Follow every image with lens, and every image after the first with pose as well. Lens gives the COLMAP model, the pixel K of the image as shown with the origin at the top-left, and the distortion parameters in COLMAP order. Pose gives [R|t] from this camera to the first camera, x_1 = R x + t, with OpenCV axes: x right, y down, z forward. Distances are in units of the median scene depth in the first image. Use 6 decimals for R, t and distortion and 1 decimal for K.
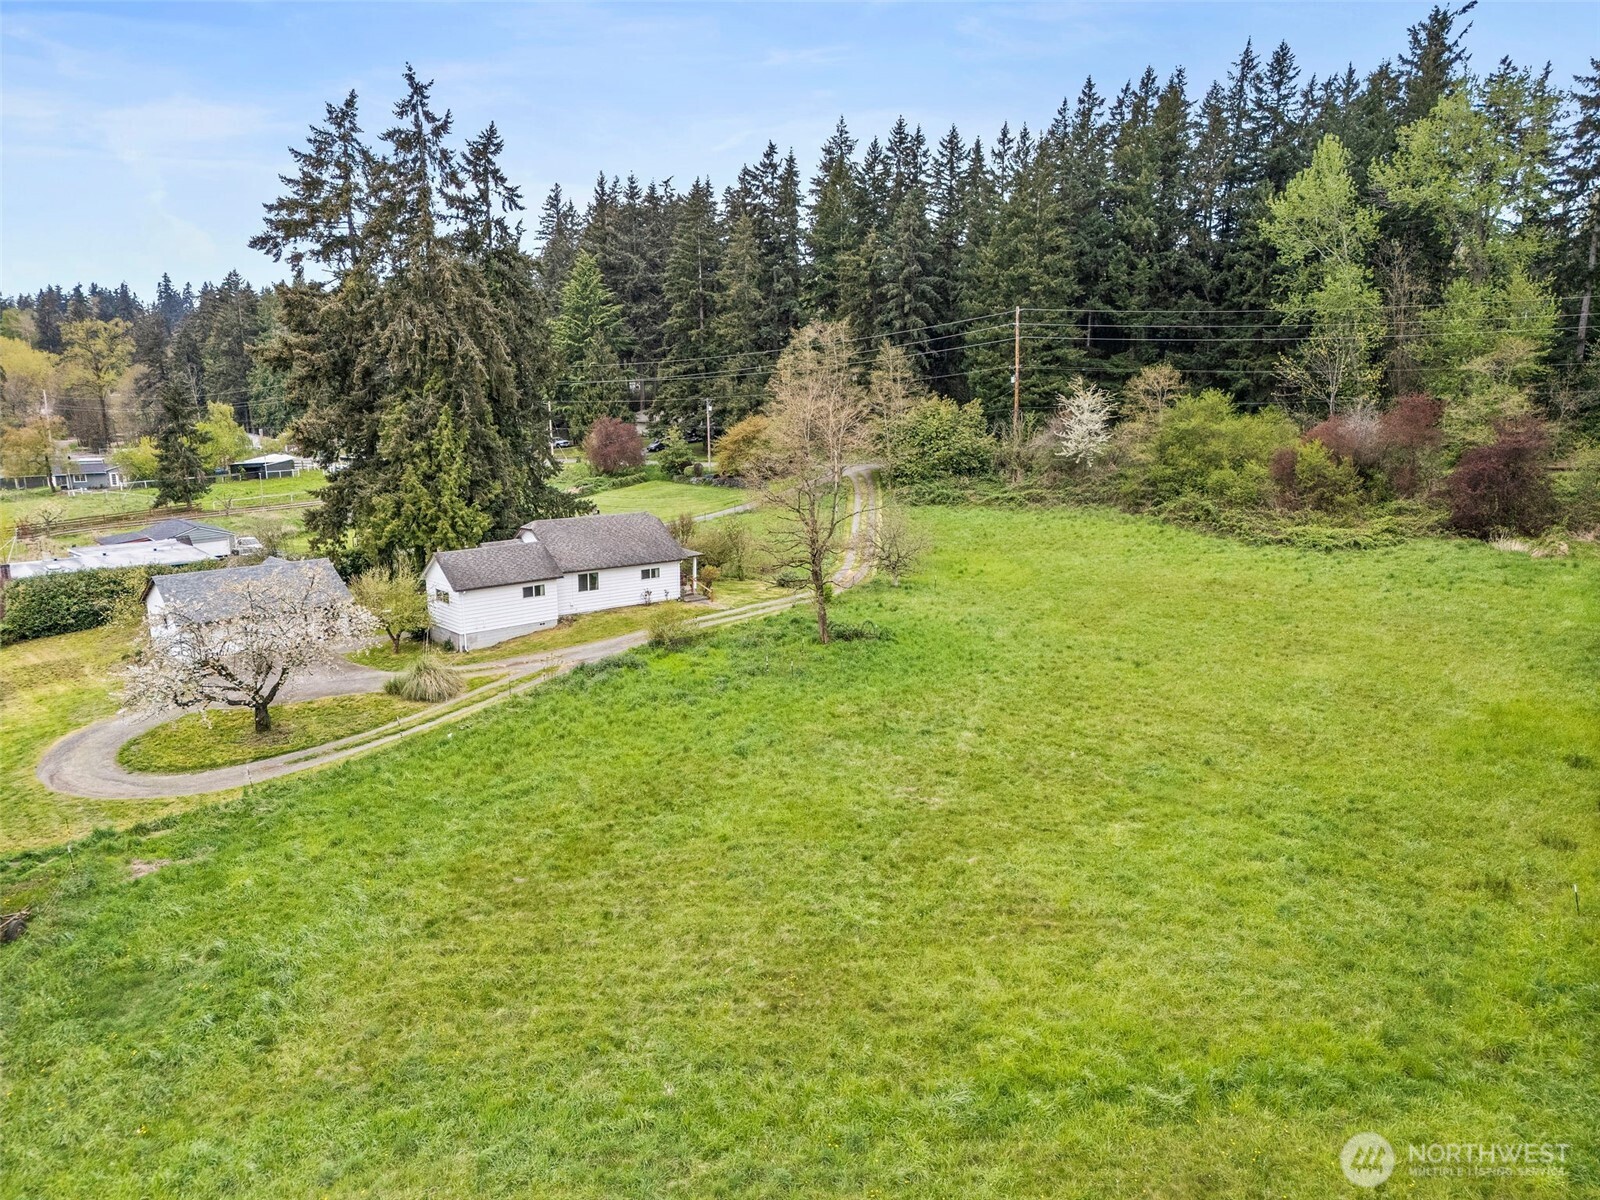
lens RADIAL K [[1249.7, 0, 811.1], [0, 1249.7, 601.2], [0, 0, 1]] dist [0.055348, -0.033319]
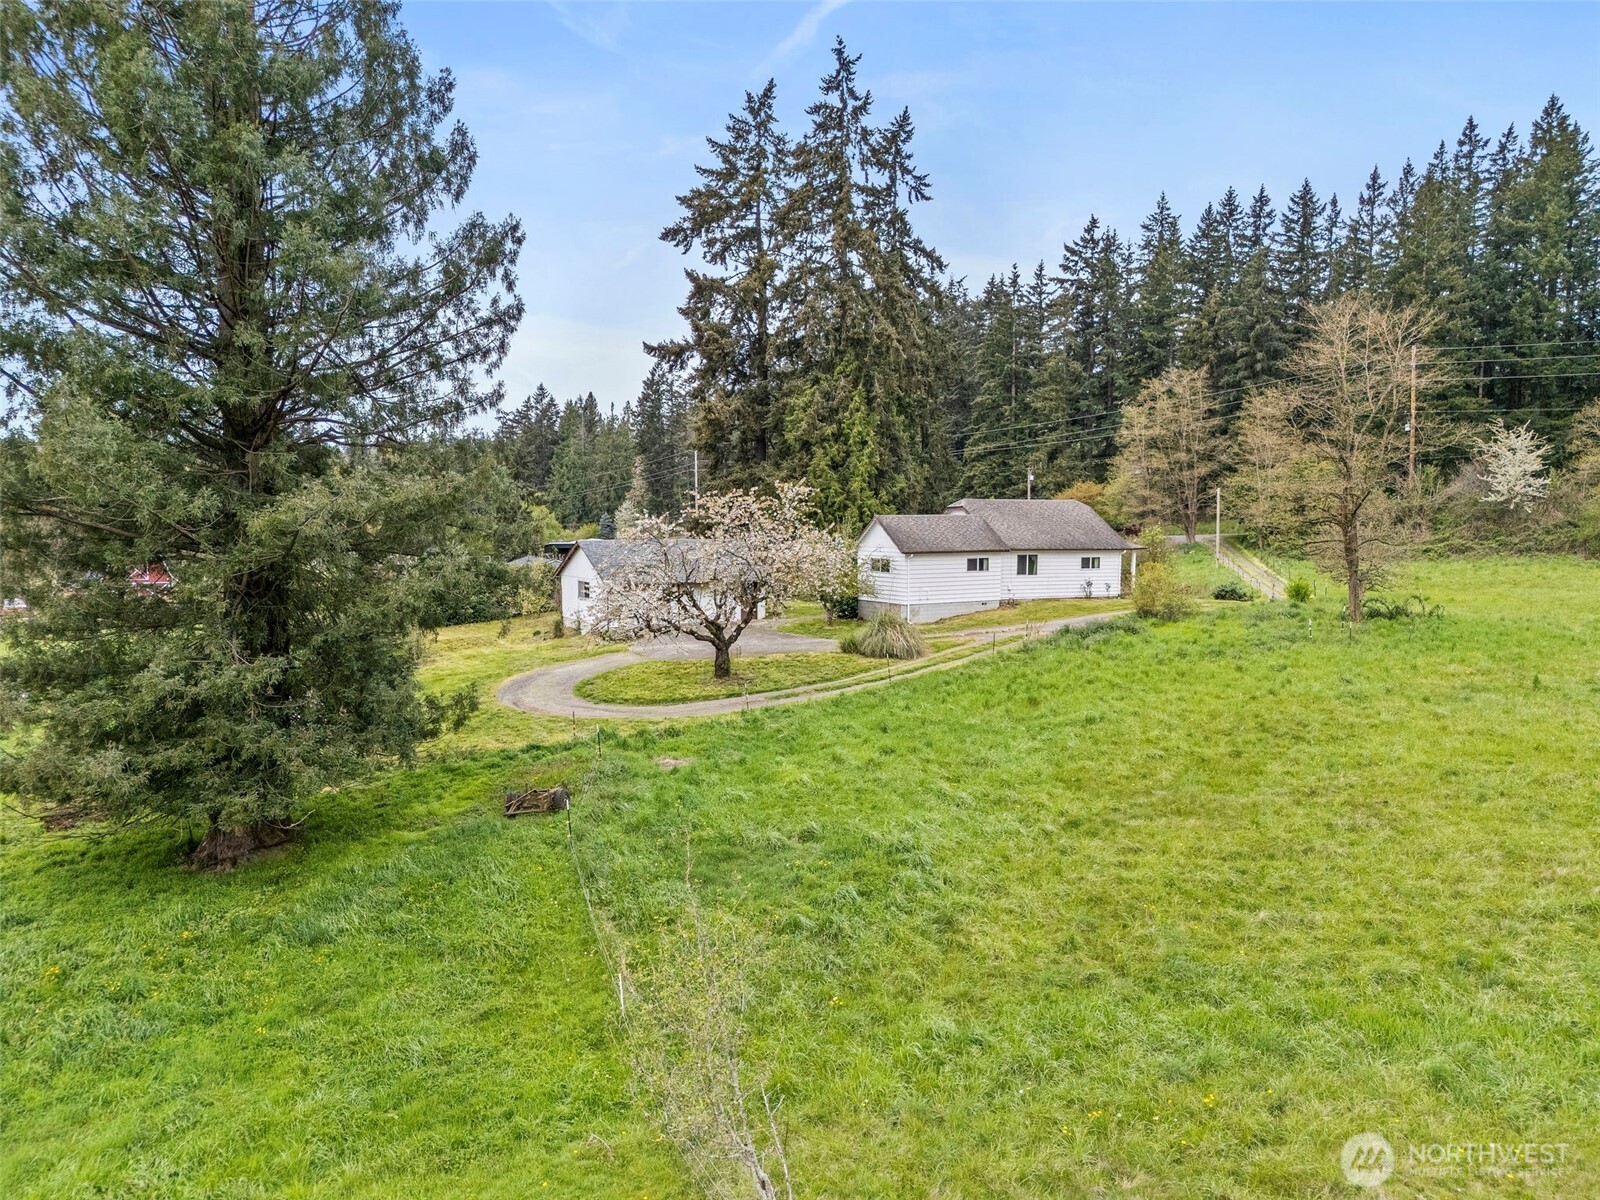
lens RADIAL K [[1249.7, 0, 791.9], [0, 1249.7, 595.5], [0, 0, 1]] dist [0.055348, -0.033319]
pose [[0.980882, 0.017999, -0.193768, -0.152840], [-0.040386, 0.992863, -0.112213, 0.099793], [0.190365, 0.117894, 0.974609, 0.105708]]
